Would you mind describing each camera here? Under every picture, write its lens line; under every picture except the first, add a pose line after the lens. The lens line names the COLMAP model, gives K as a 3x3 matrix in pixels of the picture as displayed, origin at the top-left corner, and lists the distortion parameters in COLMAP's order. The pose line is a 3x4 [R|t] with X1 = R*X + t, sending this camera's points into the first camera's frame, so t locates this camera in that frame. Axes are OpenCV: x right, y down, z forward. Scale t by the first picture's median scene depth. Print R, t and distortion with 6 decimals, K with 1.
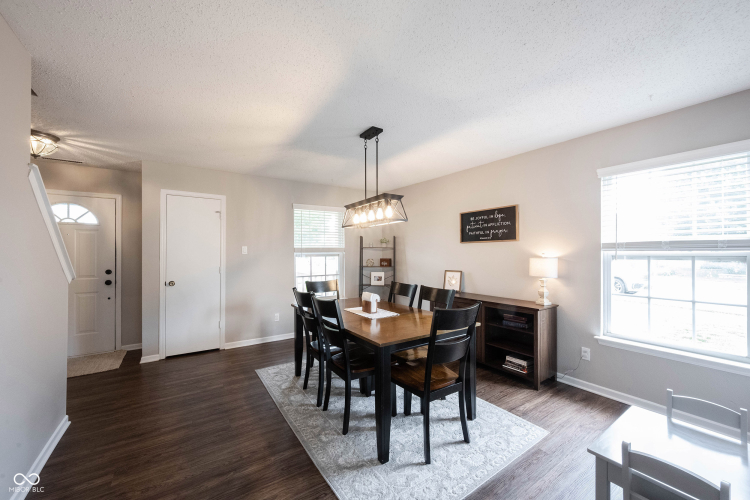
lens RADIAL K [[298.3, 0, 379.4], [0, 298.3, 252.4], [0, 0, 1]] dist [0.002960, 0.000212]
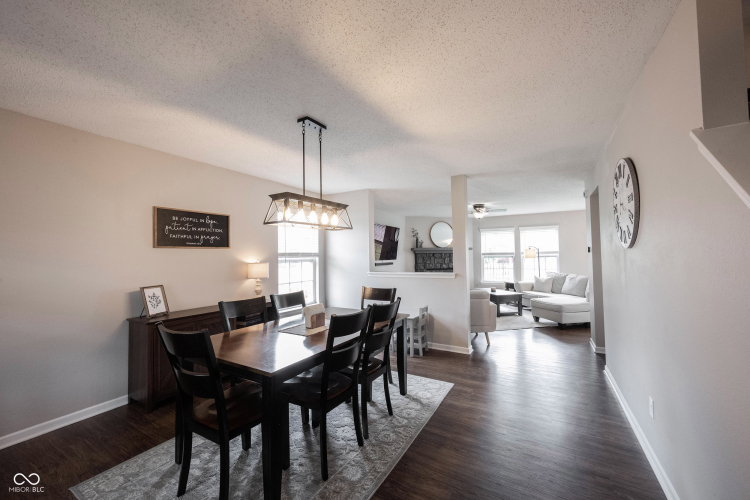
lens RADIAL K [[298.3, 0, 370.3], [0, 298.3, 247.0], [0, 0, 1]] dist [0.002960, 0.000212]
pose [[-0.422783, 0.032134, 0.905661, -0.674010], [0.008214, 0.999466, -0.031628, -0.005704], [-0.906194, -0.005932, -0.422821, 0.915510]]
